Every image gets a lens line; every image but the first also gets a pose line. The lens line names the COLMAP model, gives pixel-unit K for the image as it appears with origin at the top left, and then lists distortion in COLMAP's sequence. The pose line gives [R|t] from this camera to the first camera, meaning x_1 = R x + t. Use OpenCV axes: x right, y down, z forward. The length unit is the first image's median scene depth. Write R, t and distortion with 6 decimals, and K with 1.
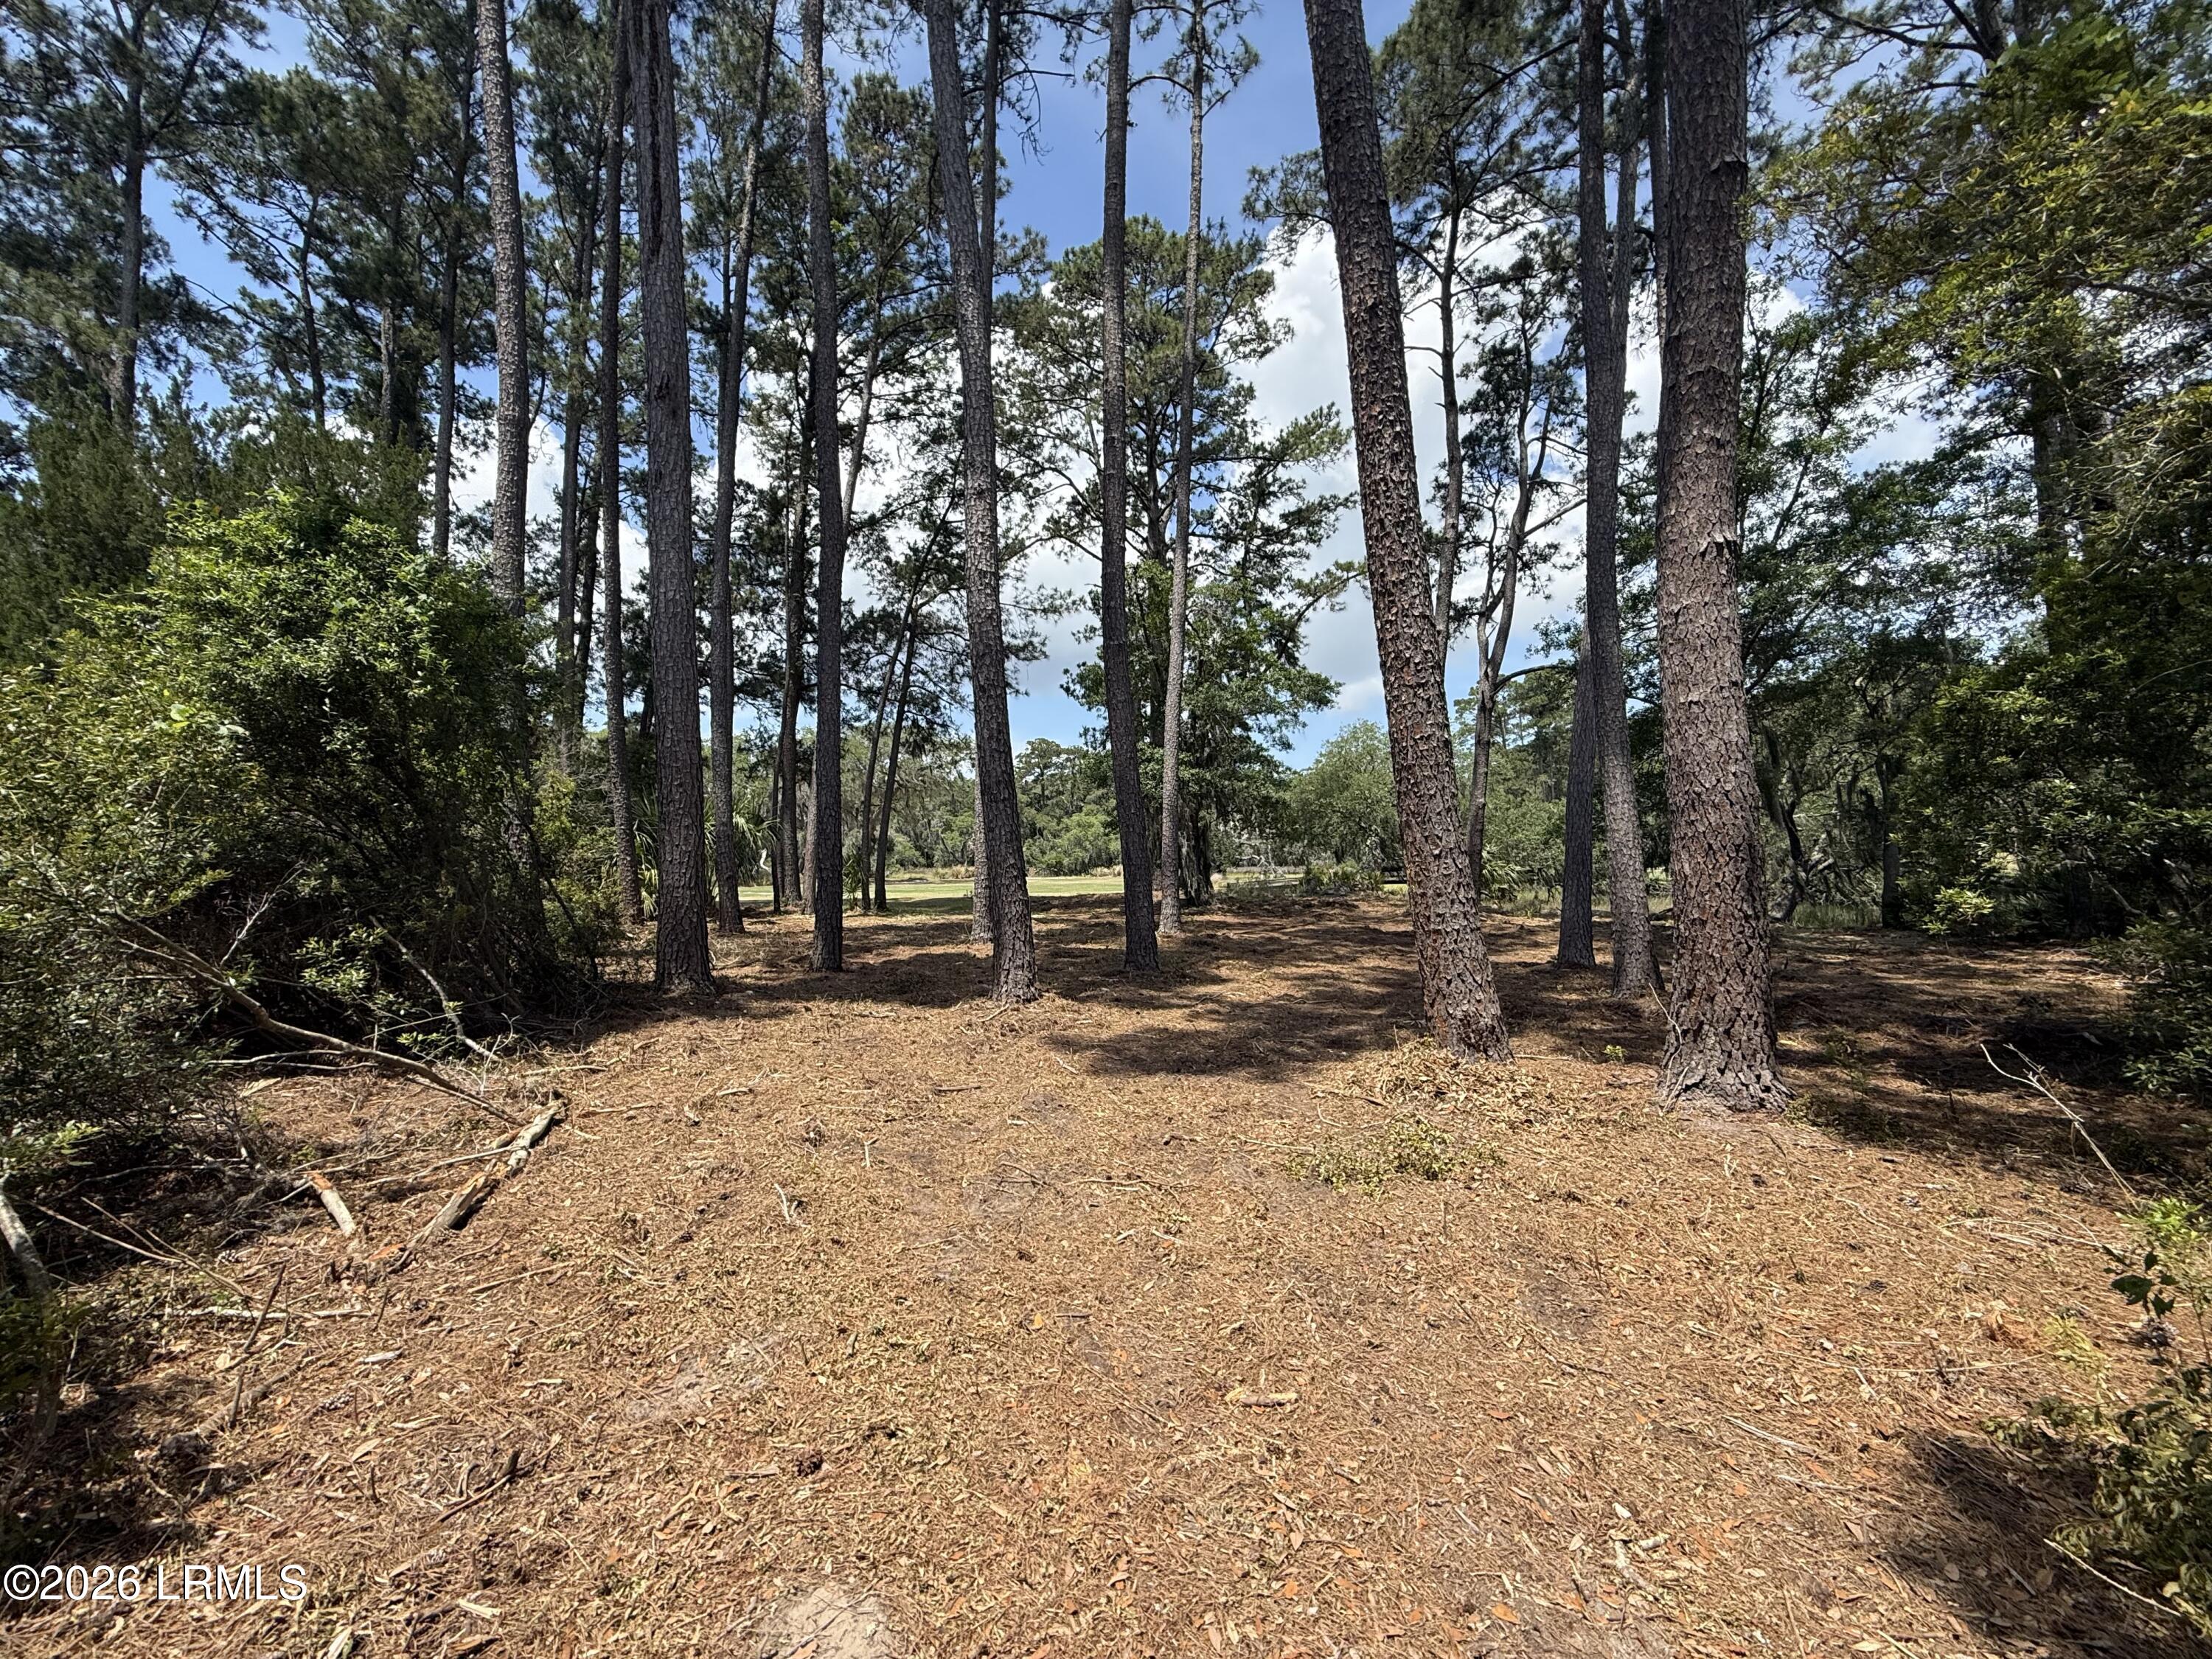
lens RADIAL K [[881.5, 0, 1106.0], [0, 881.5, 829.5], [0, 0, 1]] dist [-0.001976, -0.000353]
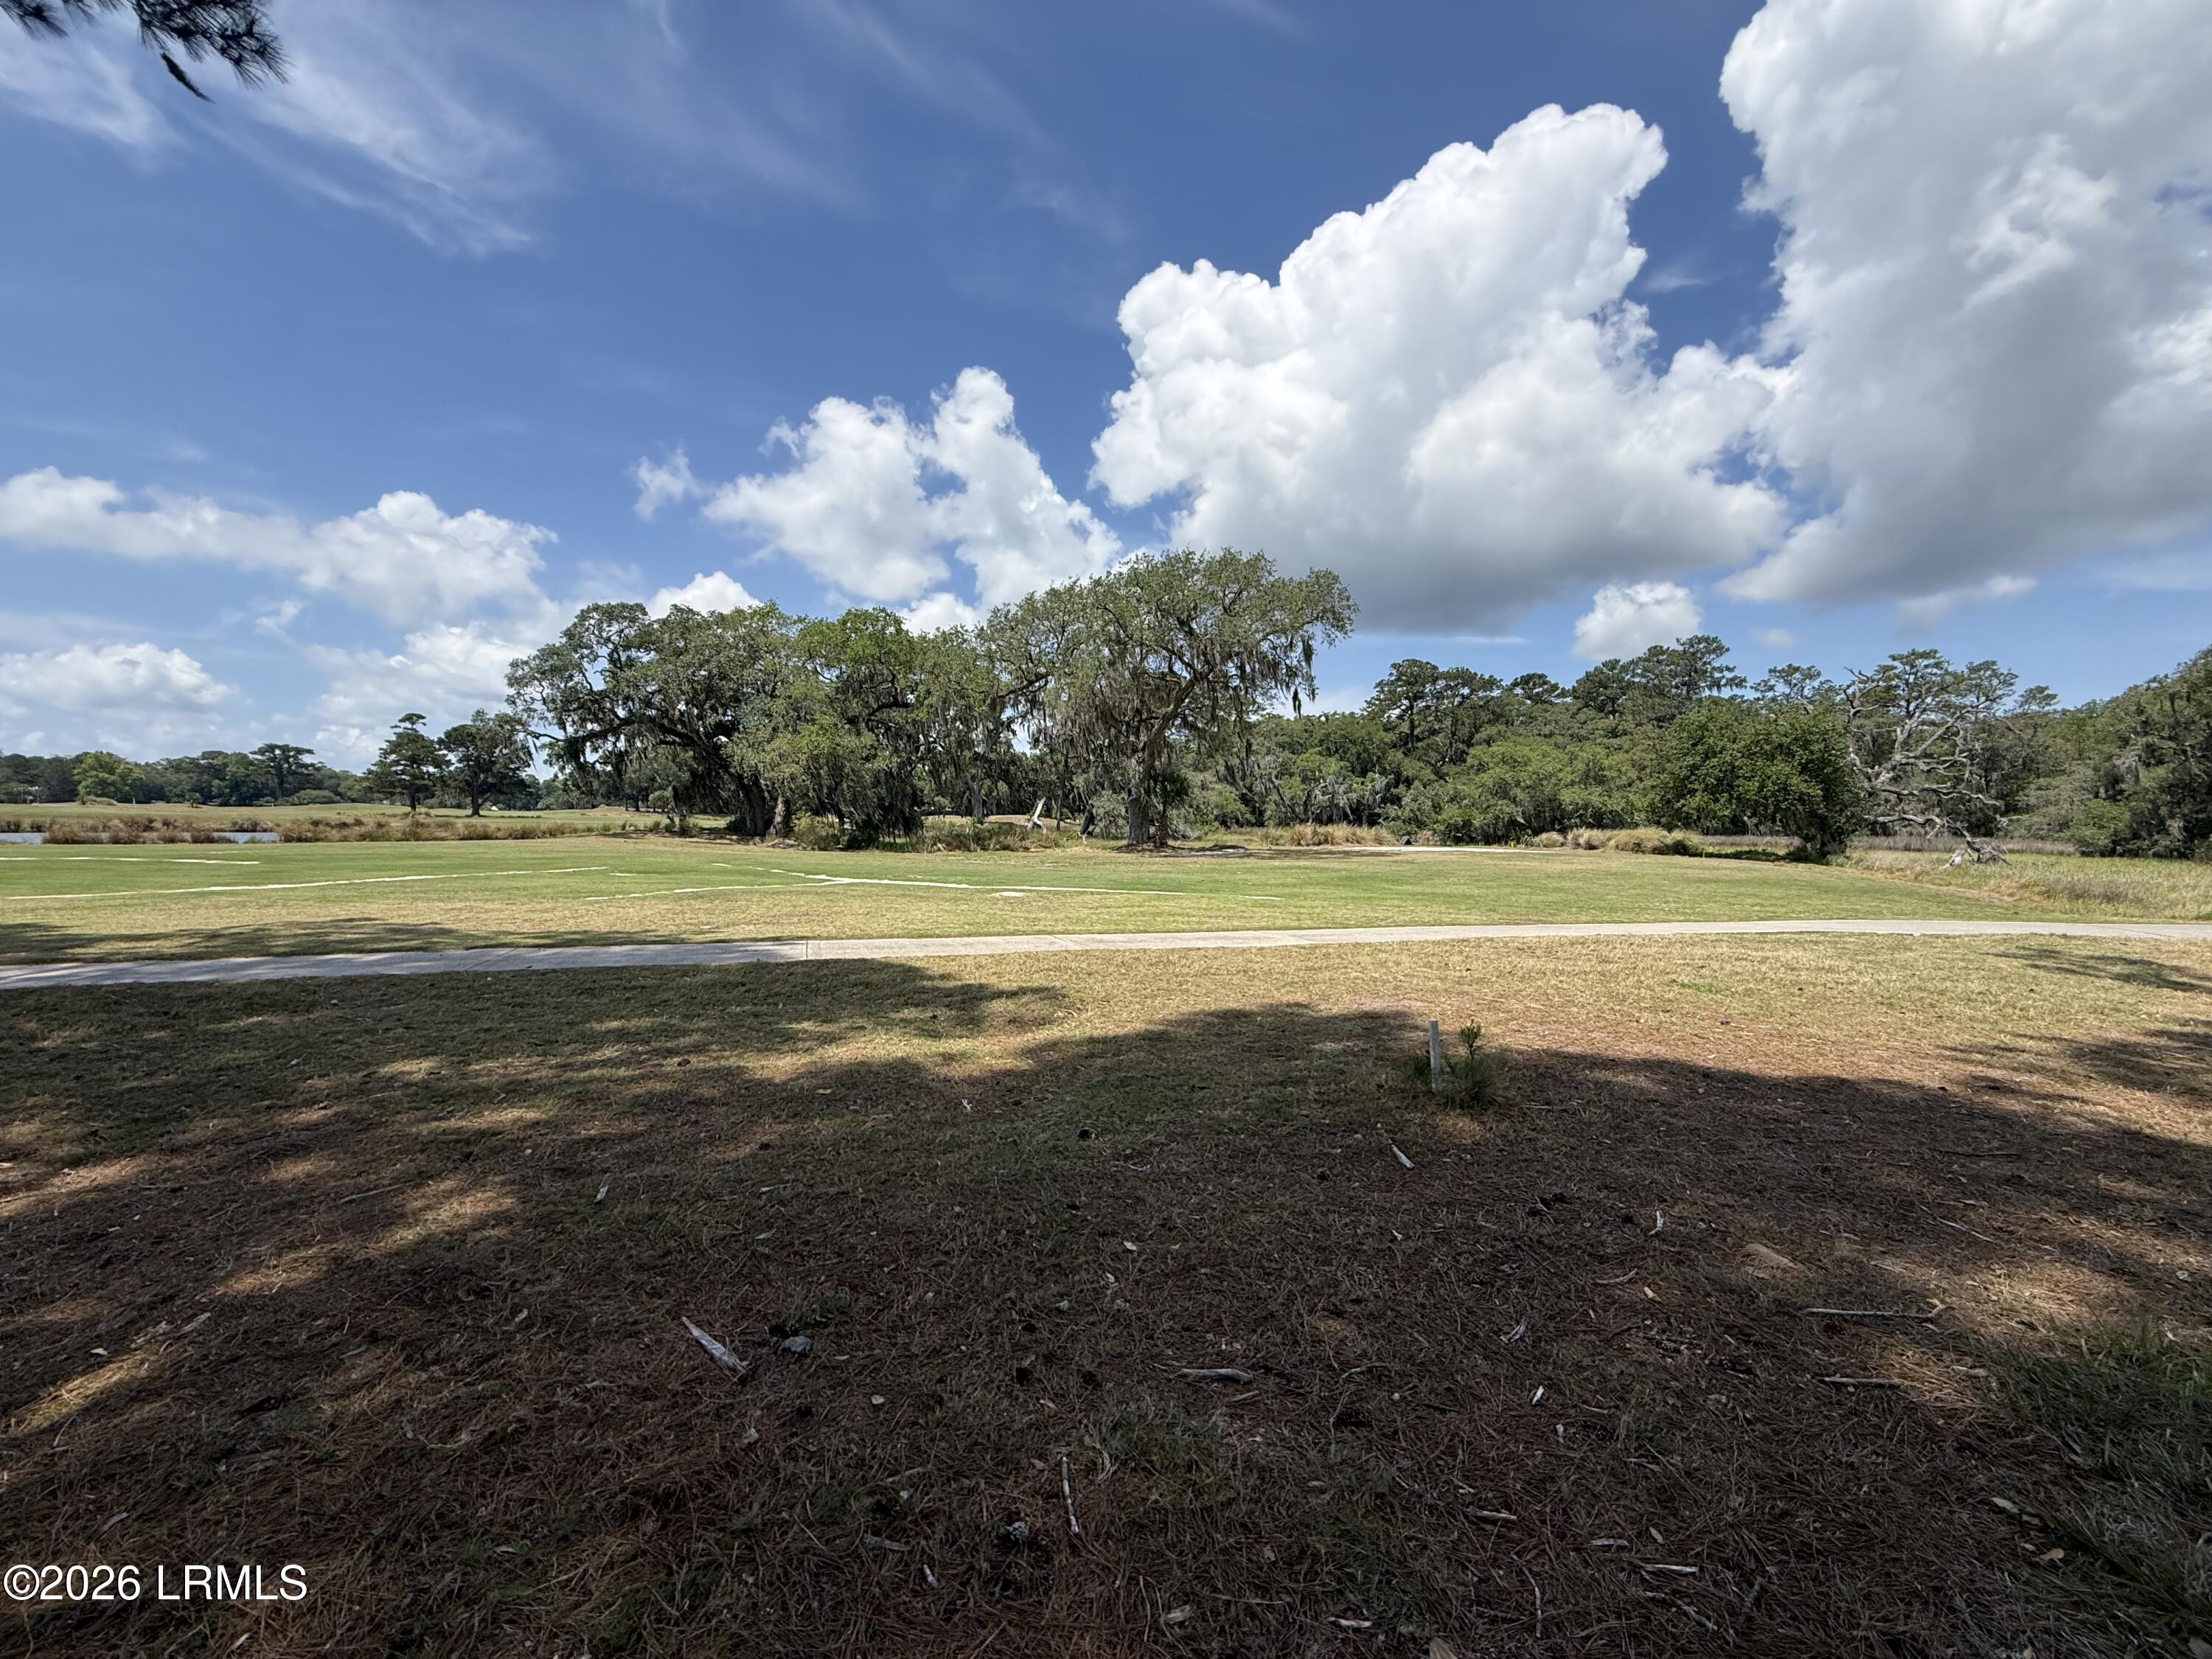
lens RADIAL K [[881.5, 0, 1106.0], [0, 881.5, 829.5], [0, 0, 1]] dist [-0.001976, -0.000353]
pose [[0.927626, 0.018225, -0.373067, -0.030975], [-0.000669, 0.998888, 0.047136, 0.007585], [0.373511, -0.043475, 0.926606, 0.186745]]
